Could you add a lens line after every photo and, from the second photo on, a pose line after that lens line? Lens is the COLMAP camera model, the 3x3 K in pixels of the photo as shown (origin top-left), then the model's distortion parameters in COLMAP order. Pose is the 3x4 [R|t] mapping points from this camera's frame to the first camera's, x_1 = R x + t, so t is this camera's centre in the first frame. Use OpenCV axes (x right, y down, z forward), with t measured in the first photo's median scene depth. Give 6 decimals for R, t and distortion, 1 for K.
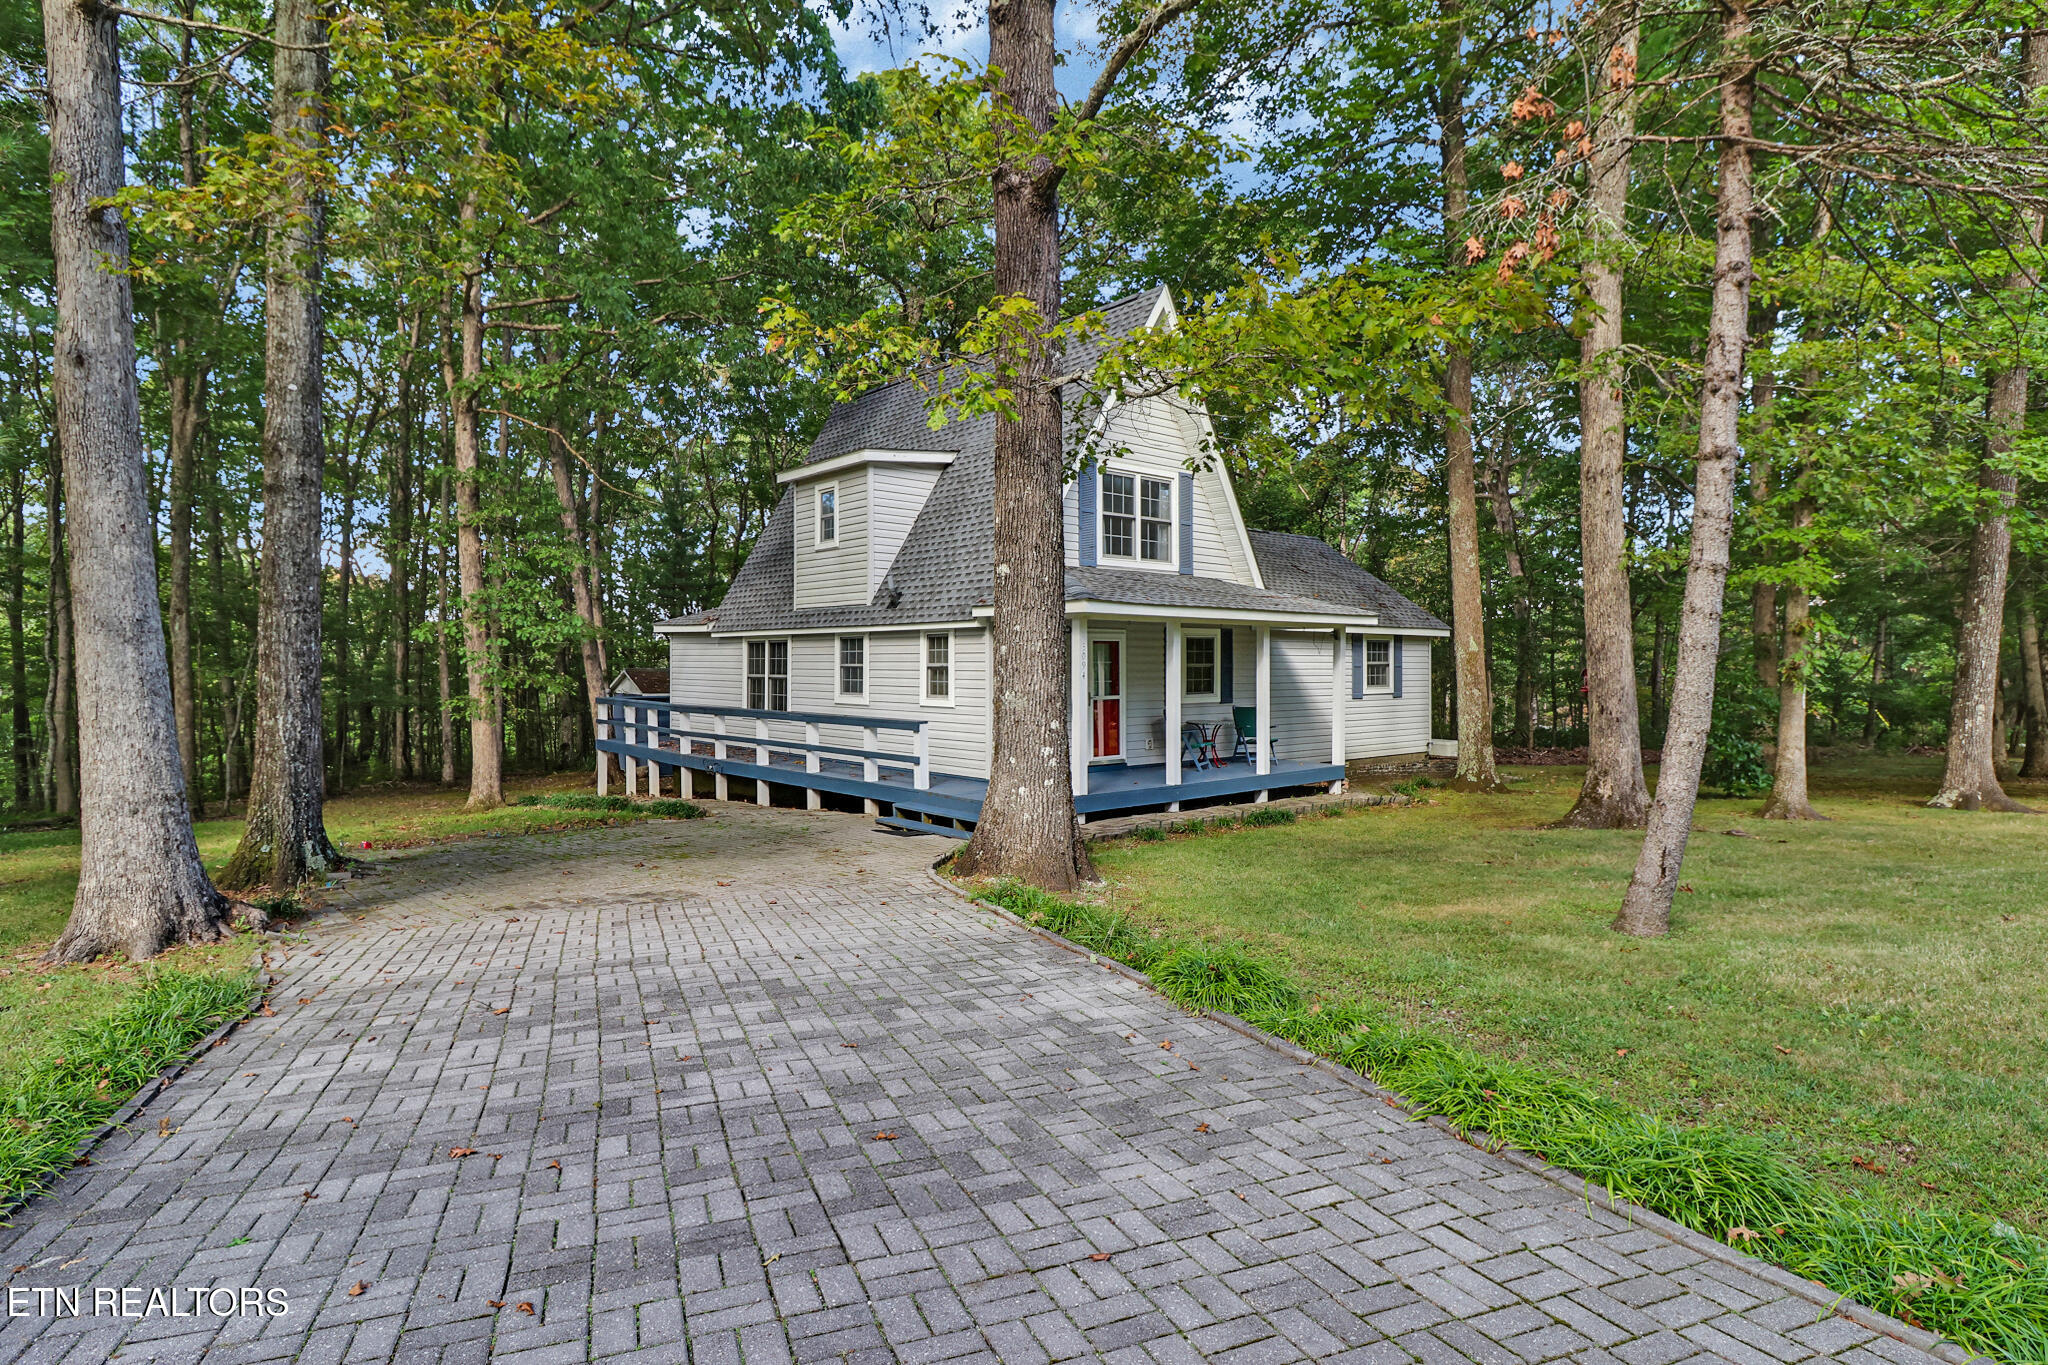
lens RADIAL K [[1103.1, 0, 1024.0], [0, 1103.1, 682.5], [0, 0, 1]] dist [0.027303, -0.000001]
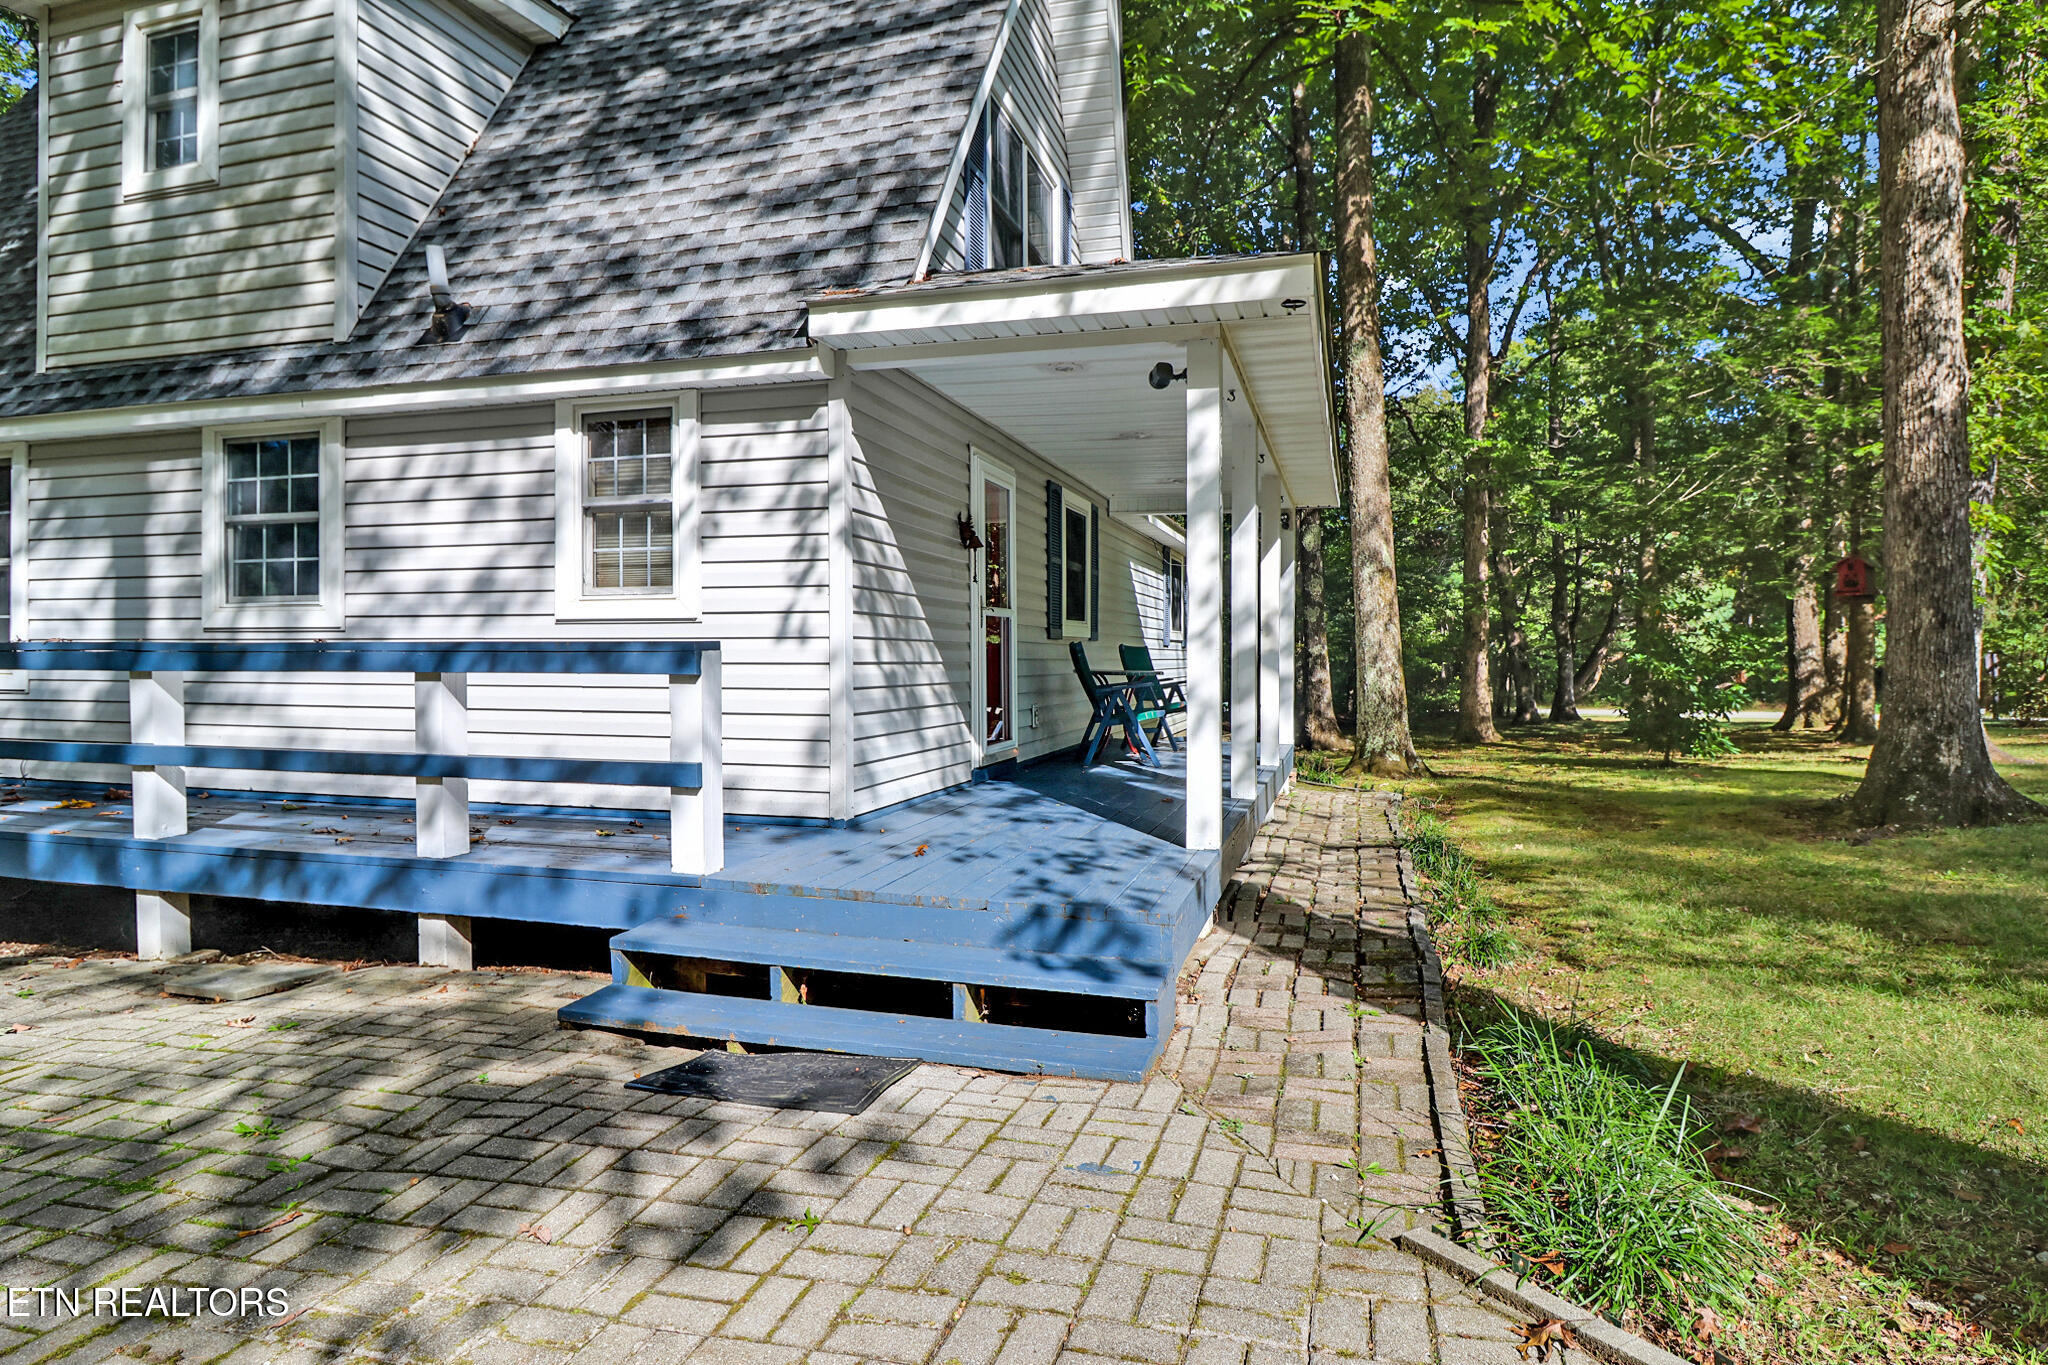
lens RADIAL K [[1103.1, 0, 1024.0], [0, 1103.1, 682.5], [0, 0, 1]] dist [0.027303, -0.000001]
pose [[0.850012, -0.012825, 0.526607, -0.162792], [0.011483, 0.999917, 0.005817, 0.042672], [-0.526638, 0.001102, 0.850089, 0.660931]]
